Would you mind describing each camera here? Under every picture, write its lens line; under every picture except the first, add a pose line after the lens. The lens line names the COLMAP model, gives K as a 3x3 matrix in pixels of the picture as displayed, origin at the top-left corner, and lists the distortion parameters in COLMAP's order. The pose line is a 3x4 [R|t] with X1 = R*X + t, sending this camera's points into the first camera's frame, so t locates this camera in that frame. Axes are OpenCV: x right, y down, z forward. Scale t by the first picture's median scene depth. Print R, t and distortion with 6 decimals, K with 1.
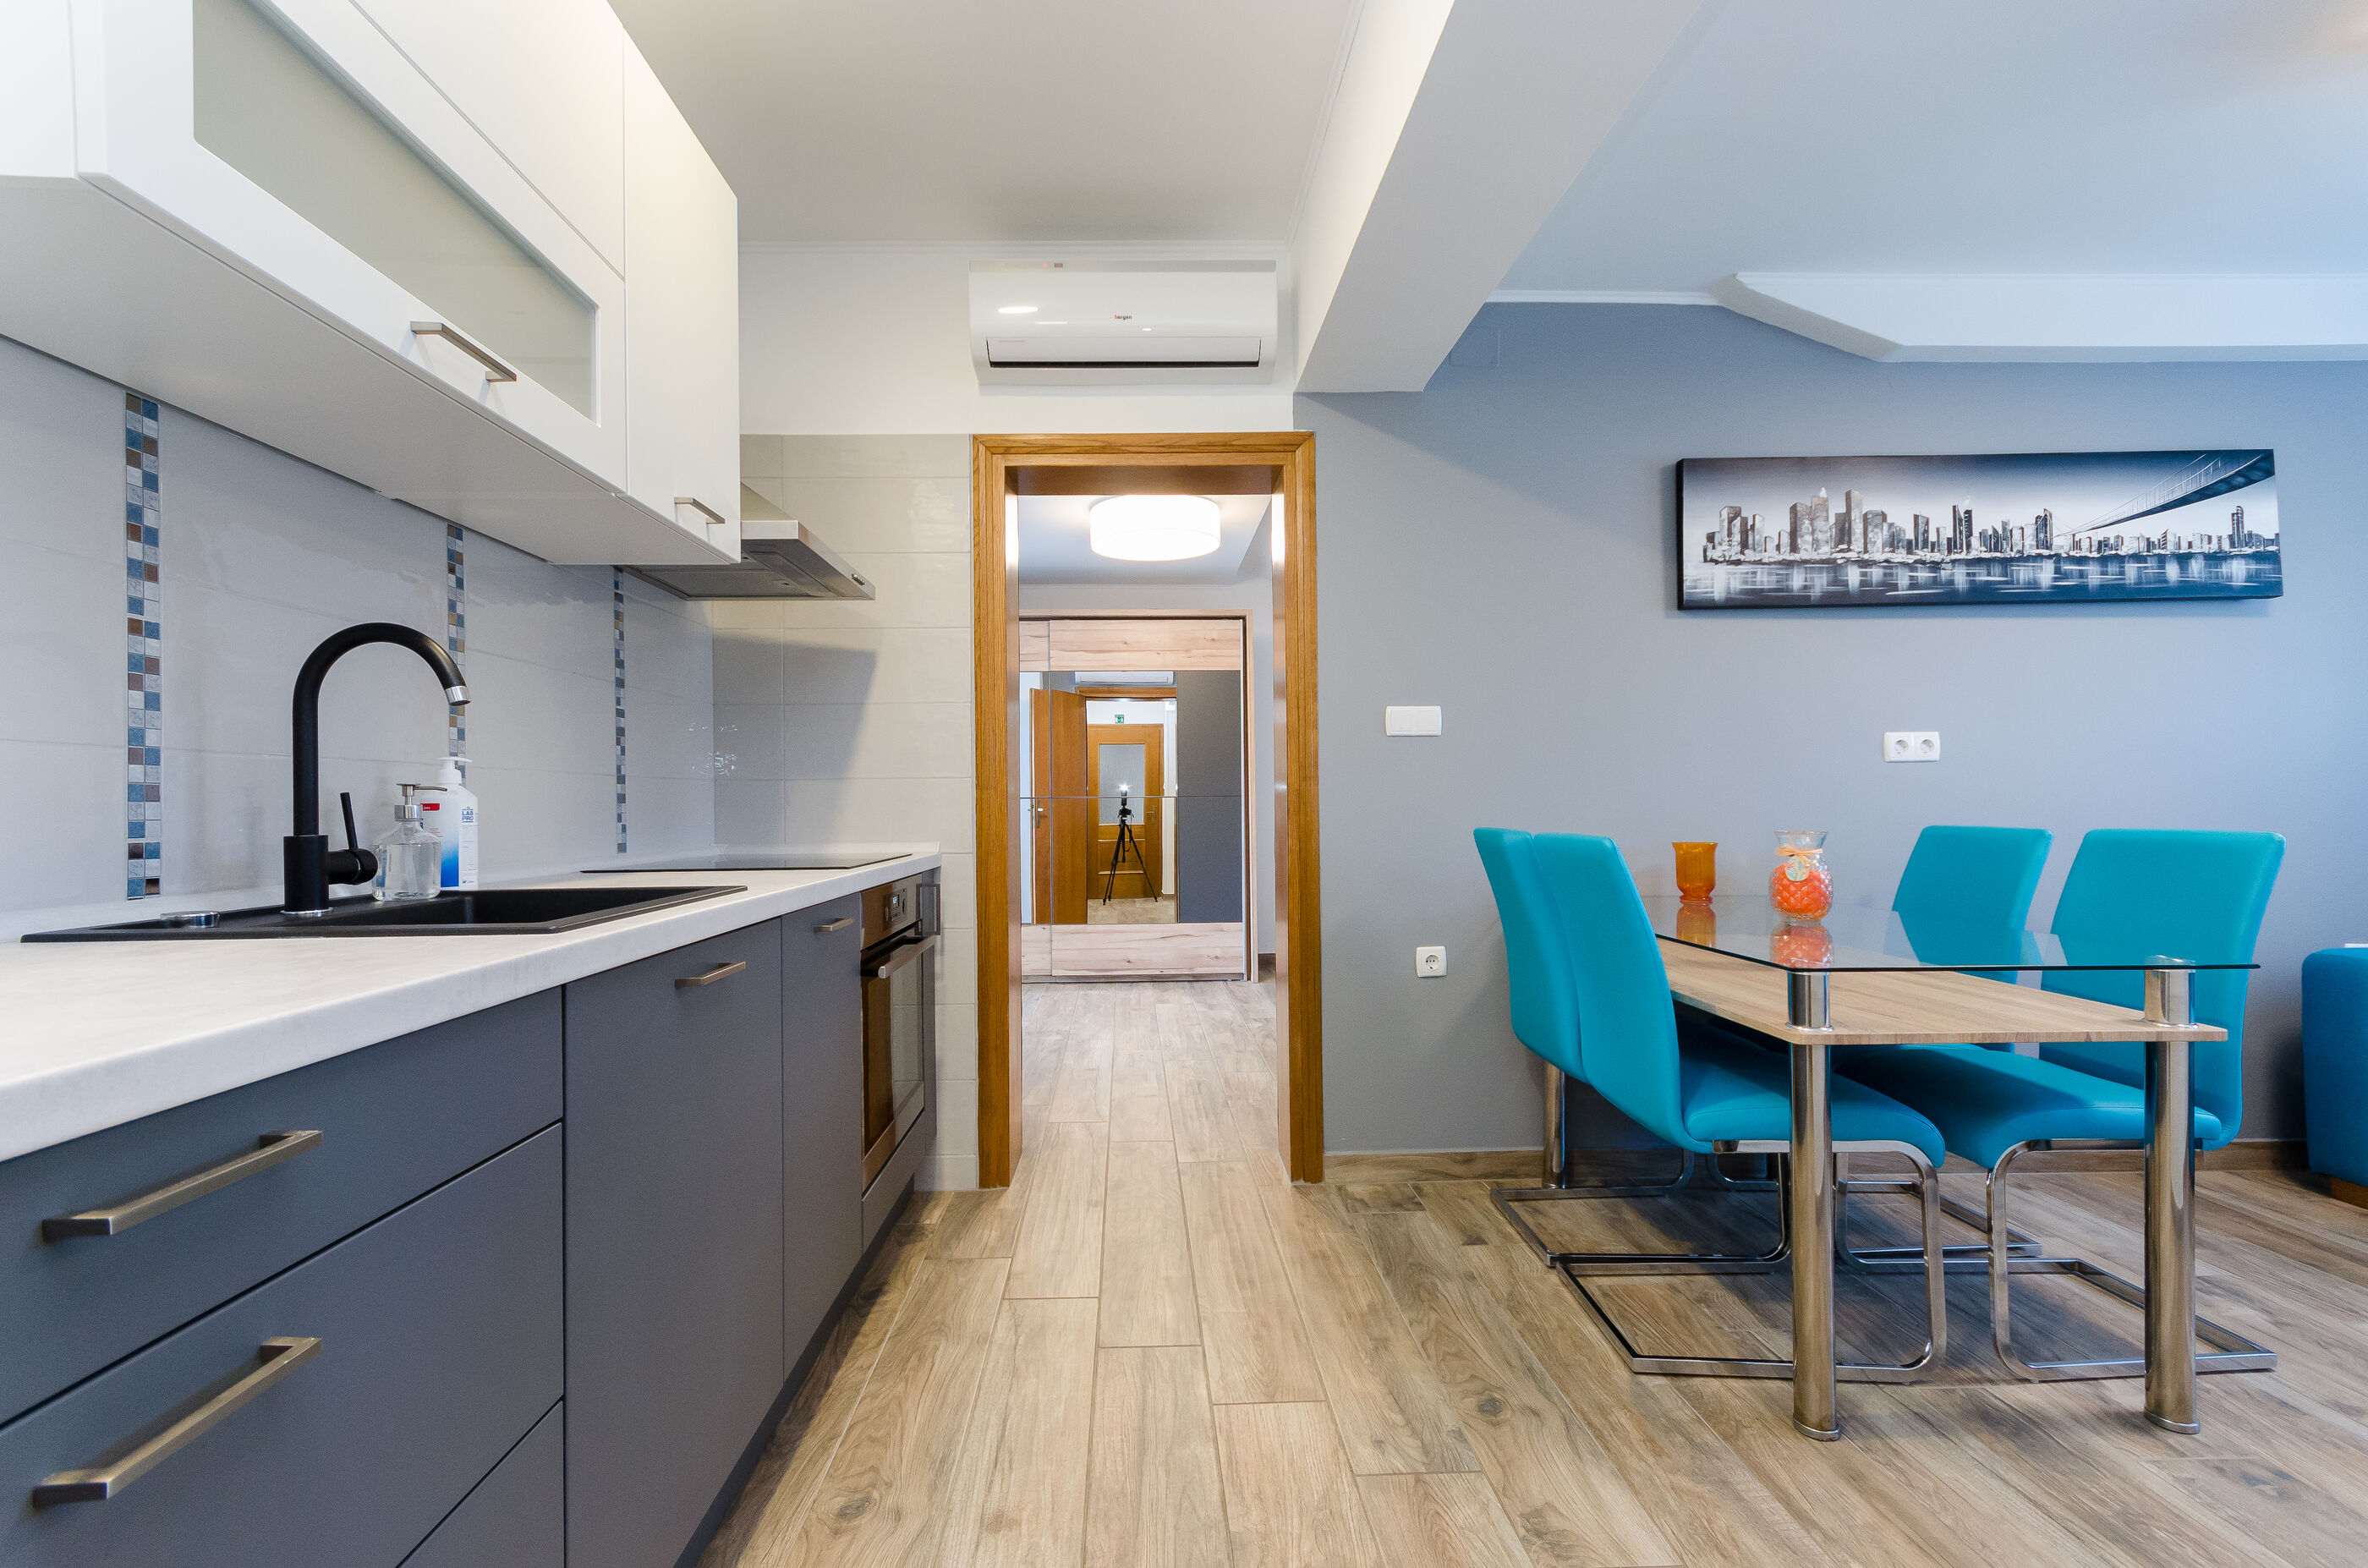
lens RADIAL K [[1036.2, 0, 1179.2], [0, 1036.2, 794.7], [0, 0, 1]] dist [-0.001300, -0.000960]
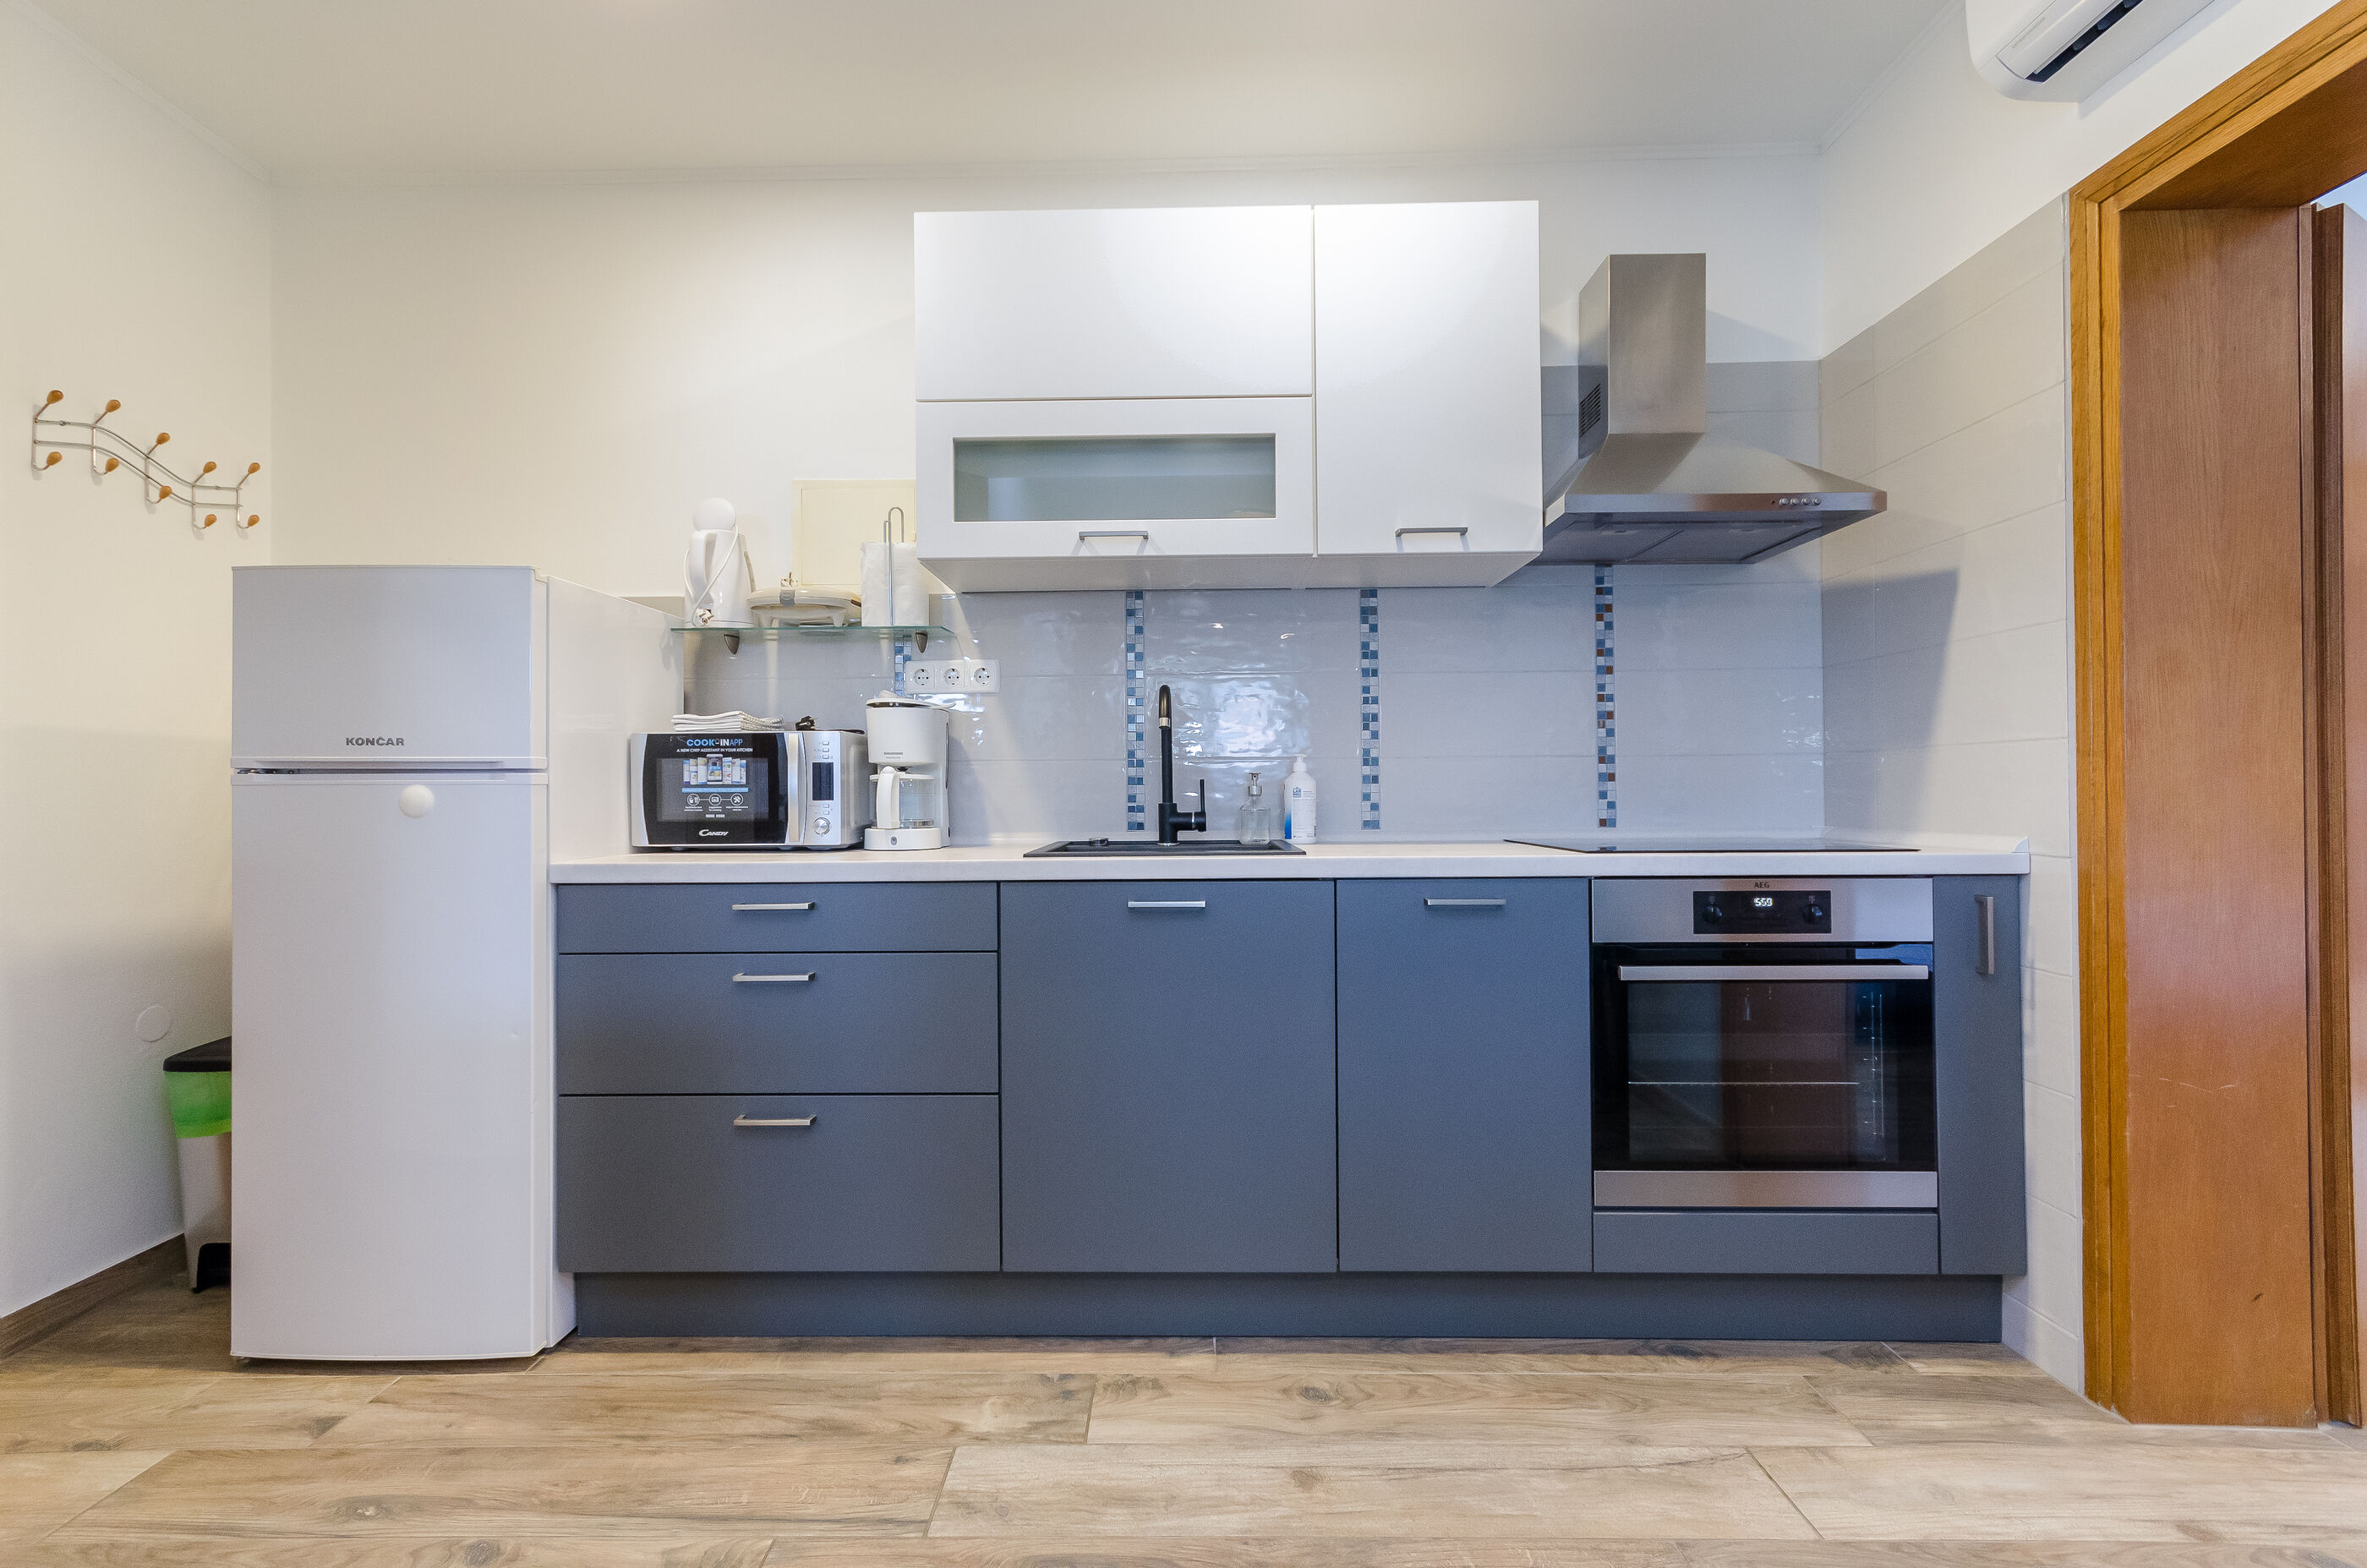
lens RADIAL K [[1052.9, 0, 1183.5], [0, 1052.9, 784.0], [0, 0, 1]] dist [0.004001, 0.000571]
pose [[-0.039345, 0.003558, -0.999219, 0.481325], [0.017389, 0.999845, 0.002876, -0.000032], [0.999074, -0.017262, -0.039401, 0.504609]]
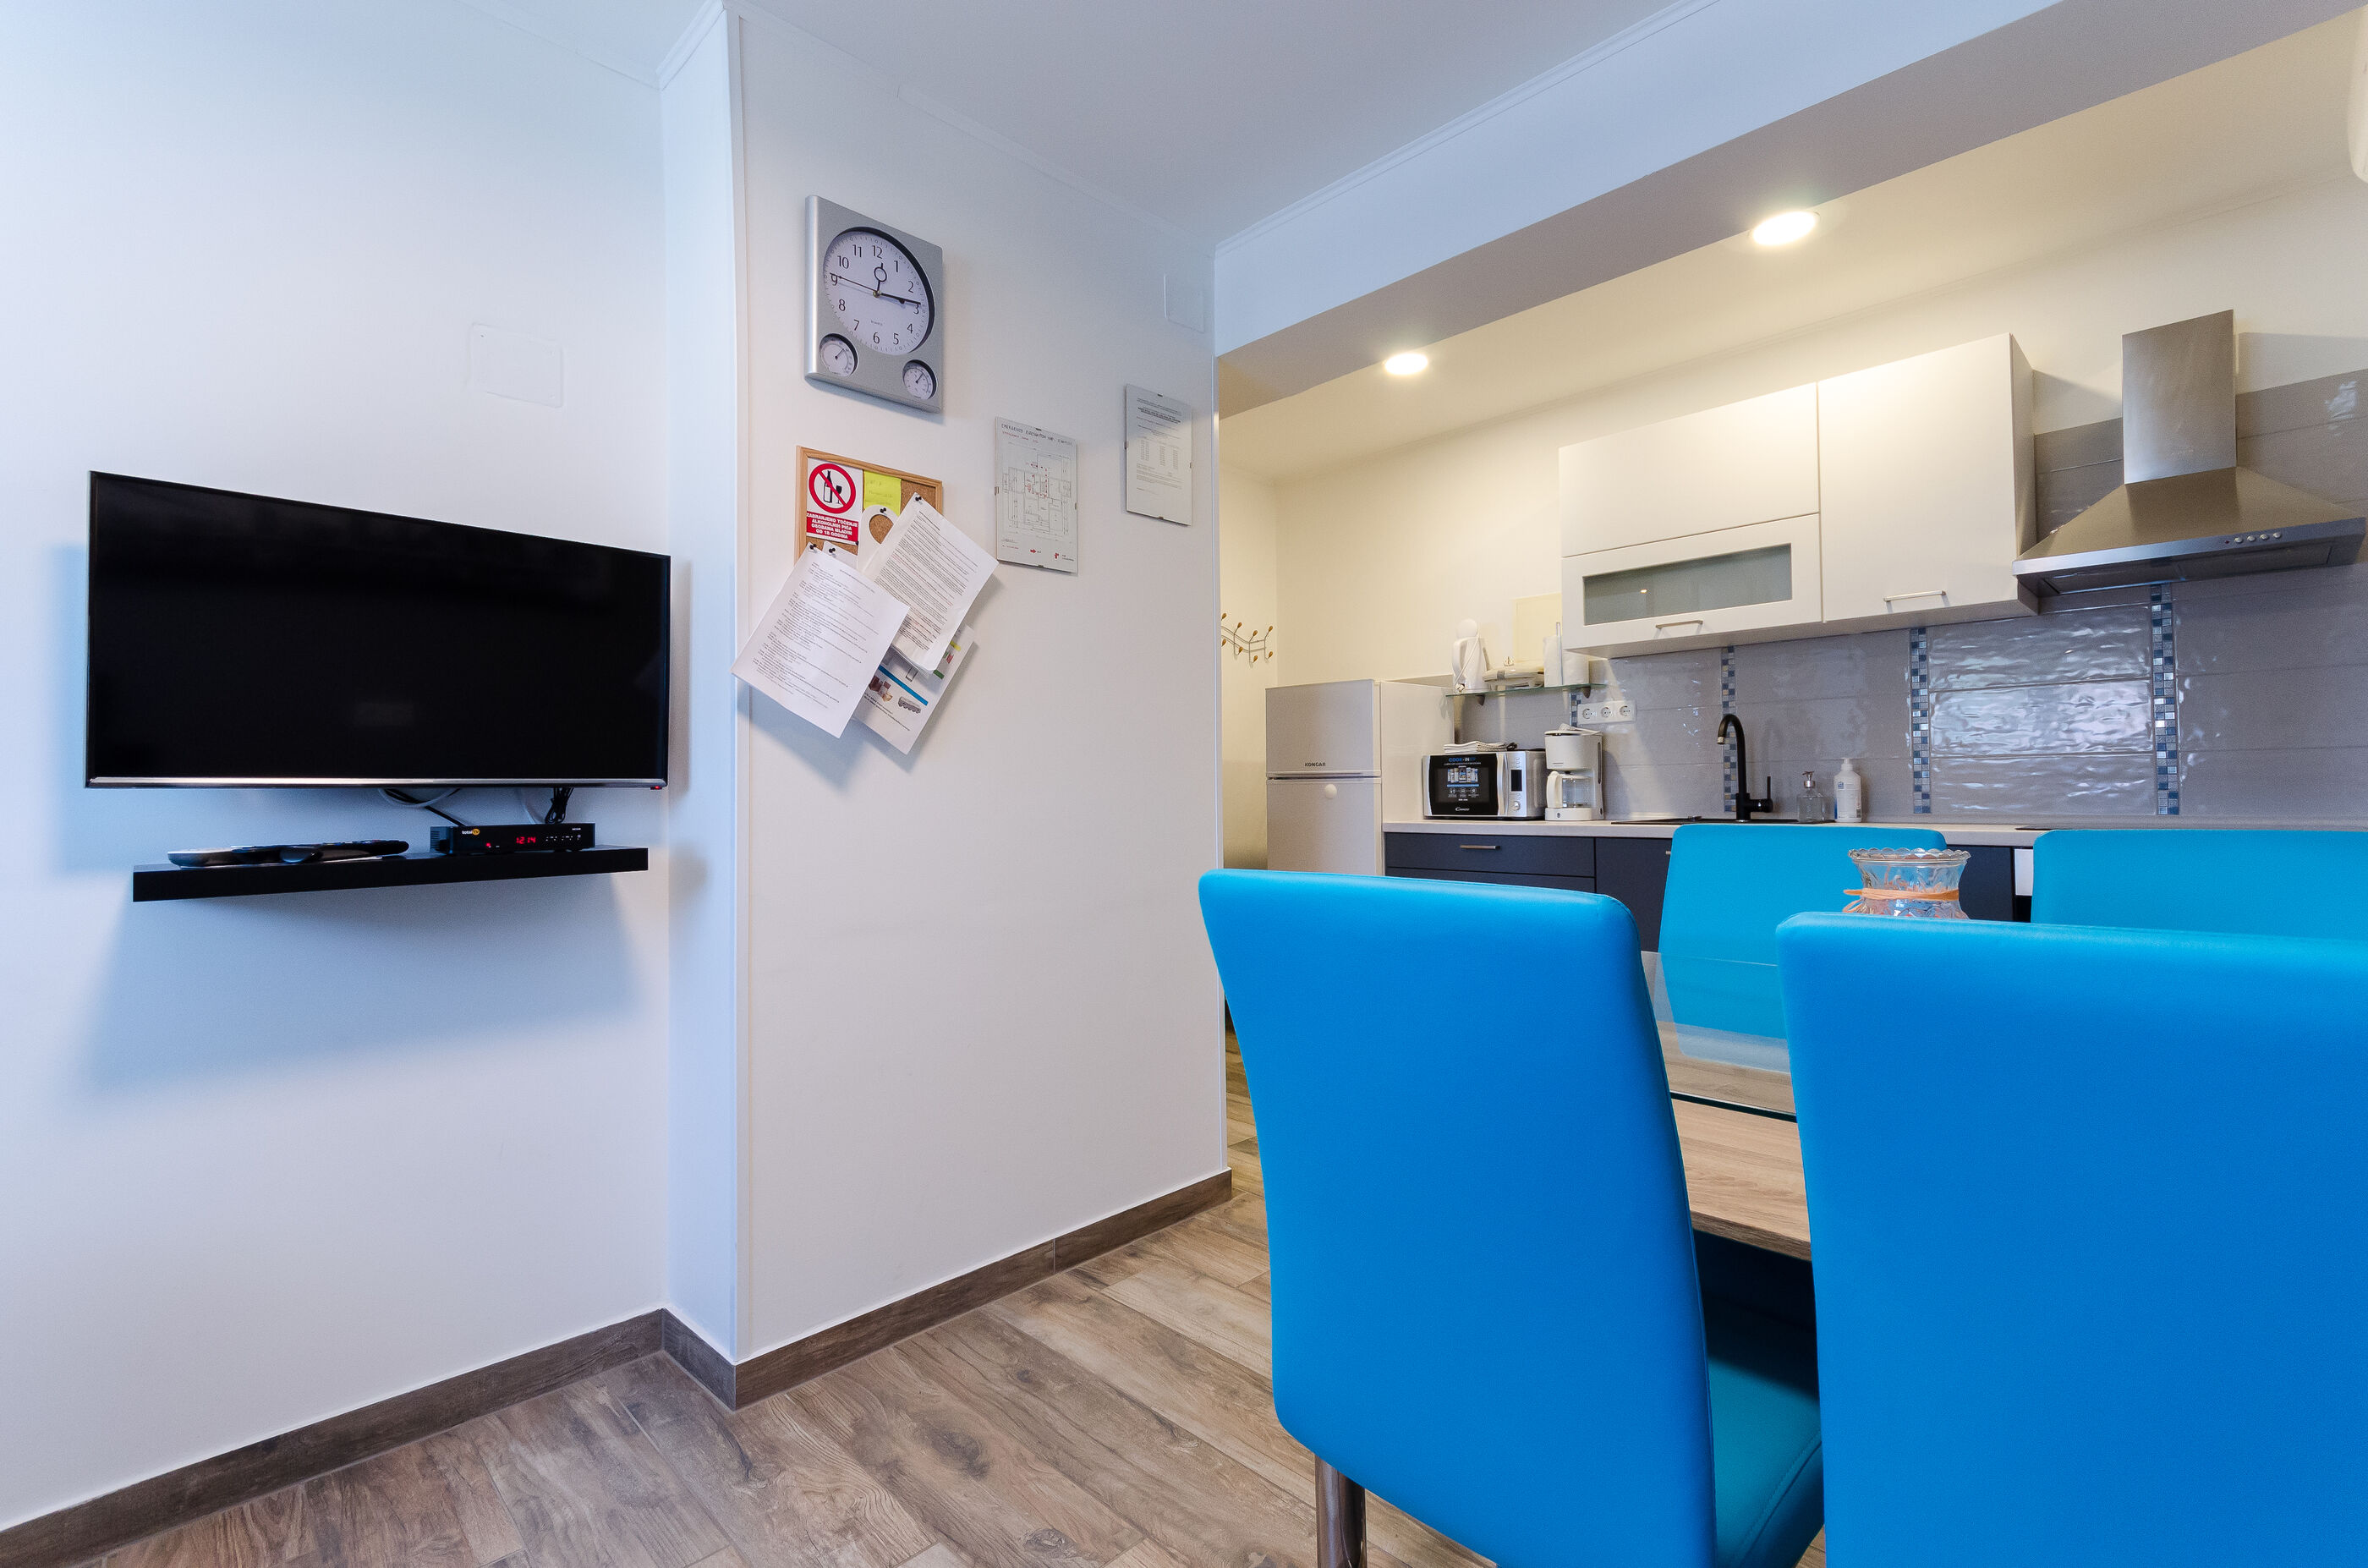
lens RADIAL K [[1073.0, 0, 1225.8], [0, 1073.0, 764.4], [0, 0, 1]] dist [-0.000735, 0.000056]
pose [[-0.715179, 0.000430, -0.698941, 0.964971], [0.025006, 0.999375, -0.024973, 0.000329], [0.698494, -0.035338, -0.714743, 0.947296]]
